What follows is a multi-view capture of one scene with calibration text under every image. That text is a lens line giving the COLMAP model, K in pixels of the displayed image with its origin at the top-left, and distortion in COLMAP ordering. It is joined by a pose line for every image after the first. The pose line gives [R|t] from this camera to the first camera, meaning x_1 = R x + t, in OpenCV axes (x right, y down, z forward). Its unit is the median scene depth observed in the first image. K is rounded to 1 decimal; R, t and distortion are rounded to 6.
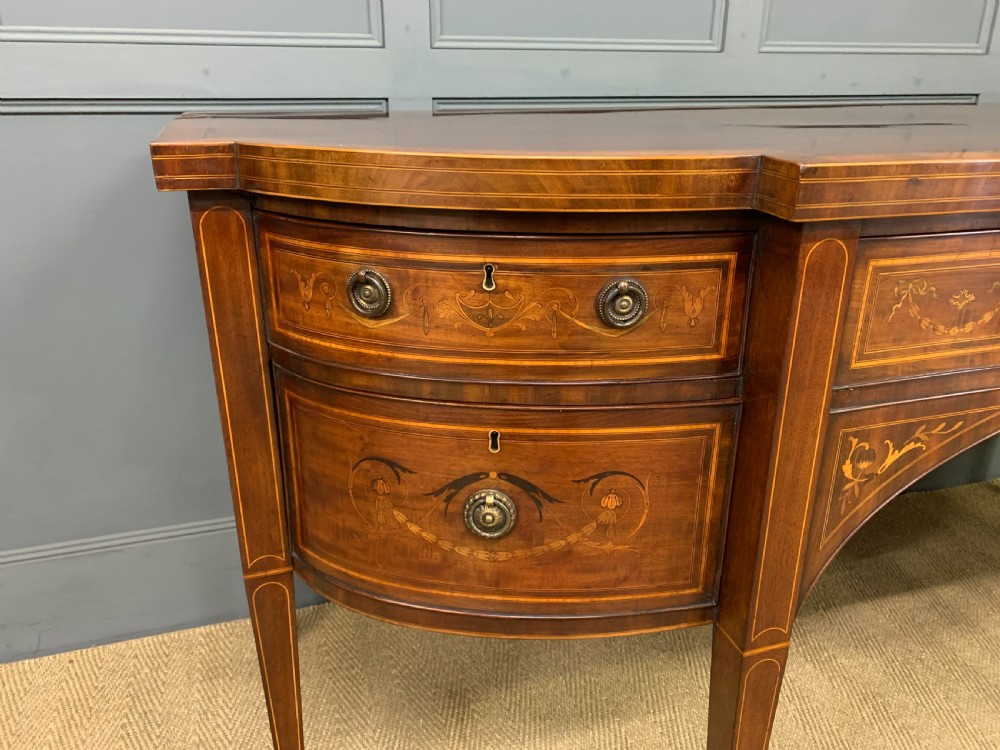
lens RADIAL K [[765.6, 0, 500.3], [0, 765.6, 372.7], [0, 0, 1]] dist [0.056570, -0.064153]
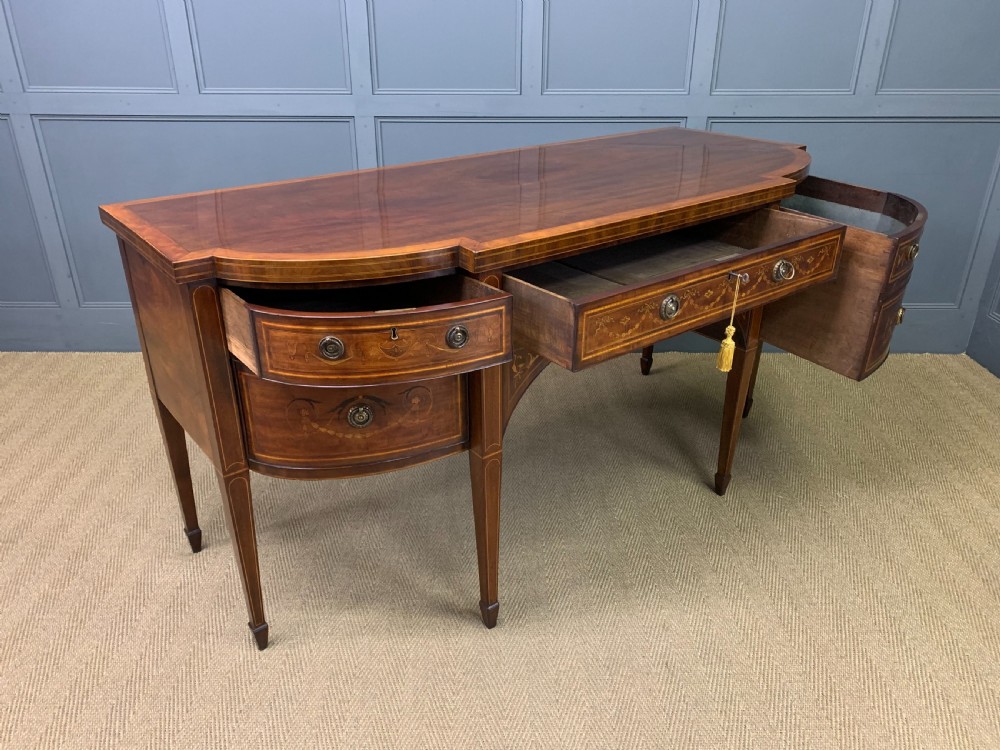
lens RADIAL K [[777.2, 0, 496.1], [0, 777.2, 373.4], [0, 0, 1]] dist [0.030226, -0.014113]
pose [[0.939268, -0.154228, 0.306577, -0.300629], [0.130371, 0.986713, 0.096960, -0.088499], [-0.317458, -0.051103, 0.946894, -1.132518]]
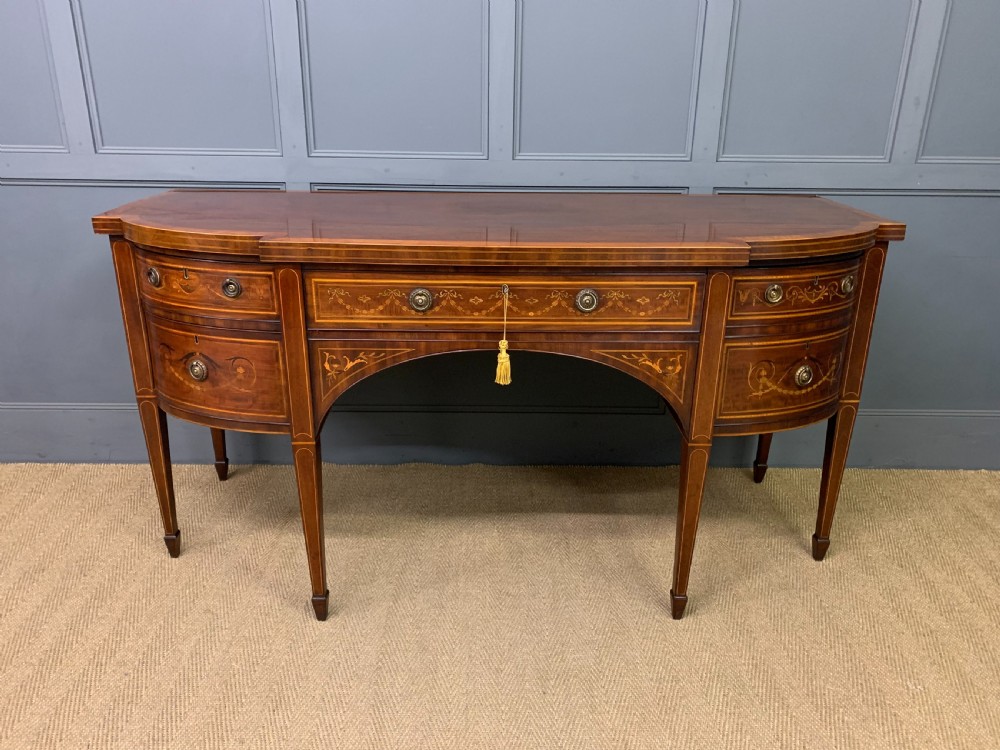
lens RADIAL K [[762.1, 0, 494.8], [0, 762.1, 375.3], [0, 0, 1]] dist [0.043702, -0.067730]
pose [[0.957707, 0.108624, -0.266453, 1.561256], [-0.113347, 0.993553, -0.002365, 0.097950], [0.264479, 0.032466, 0.963845, -1.128870]]
